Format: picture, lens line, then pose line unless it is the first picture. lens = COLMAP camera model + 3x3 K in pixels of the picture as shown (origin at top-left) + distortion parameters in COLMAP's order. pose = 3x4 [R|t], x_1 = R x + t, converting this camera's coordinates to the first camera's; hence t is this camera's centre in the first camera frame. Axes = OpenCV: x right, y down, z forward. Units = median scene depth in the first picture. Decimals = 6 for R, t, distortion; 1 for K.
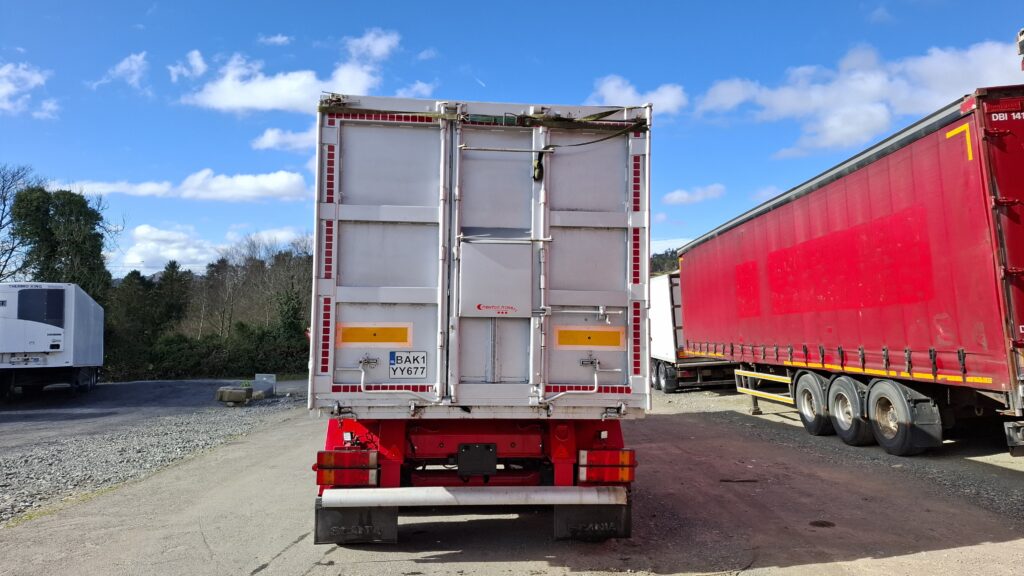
lens RADIAL K [[723.4, 0, 490.5], [0, 723.4, 279.4], [0, 0, 1]] dist [0.049827, -0.004336]
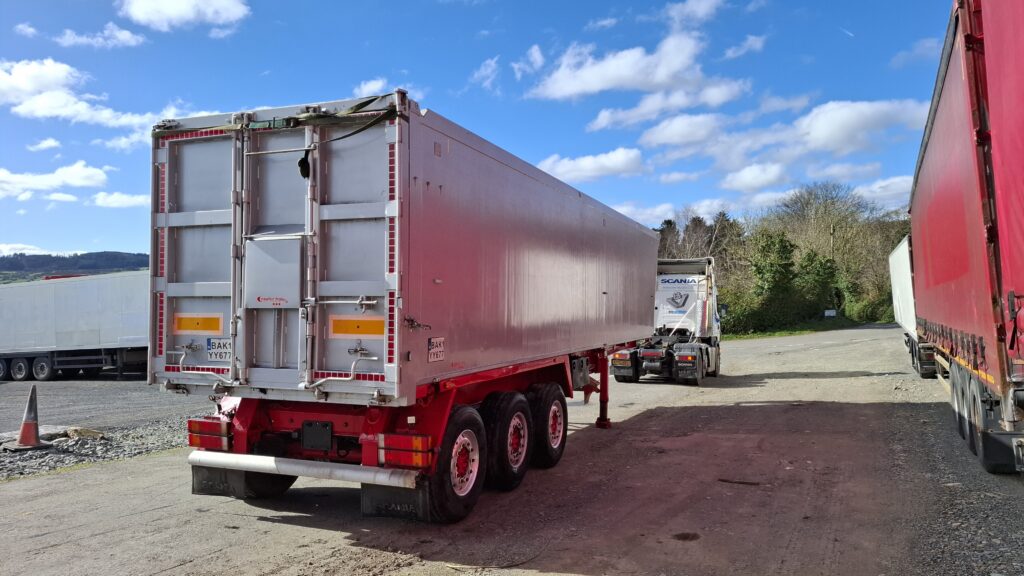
lens RADIAL K [[701.5, 0, 491.5], [0, 701.5, 293.0], [0, 0, 1]] dist [0.082061, -0.085178]
pose [[0.891679, -0.016343, -0.452374, 0.744349], [0.043370, 0.997835, 0.049438, -0.008719], [0.450586, -0.063702, 0.890457, 0.188699]]
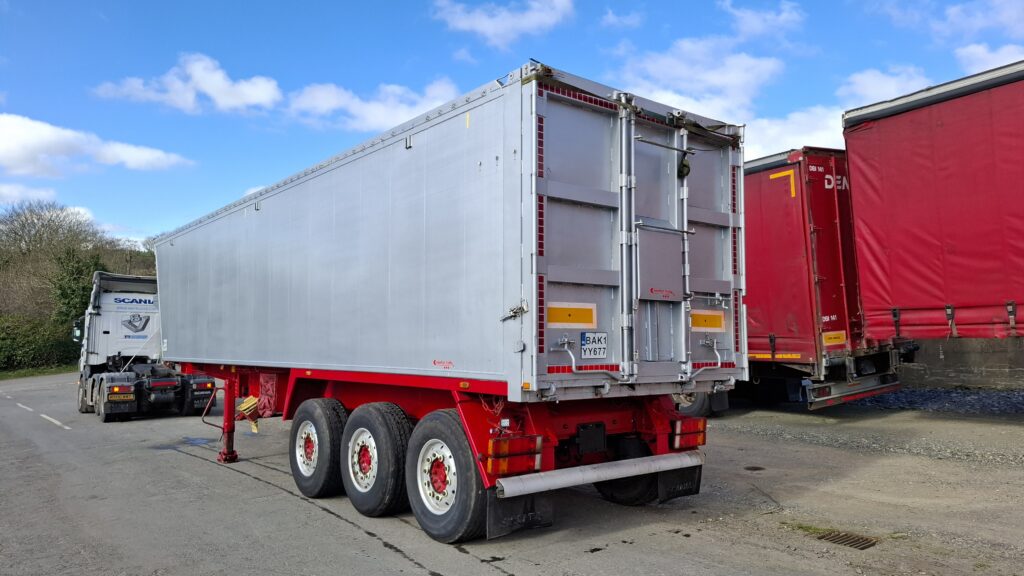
lens RADIAL K [[727.1, 0, 512.0], [0, 727.1, 288.0], [0, 0, 1]] dist [0.047808, -0.000470]
pose [[0.828567, 0.032759, 0.558931, -0.741799], [-0.038657, 0.999252, -0.001260, 0.041457], [-0.558554, -0.020563, 0.829213, 0.212903]]
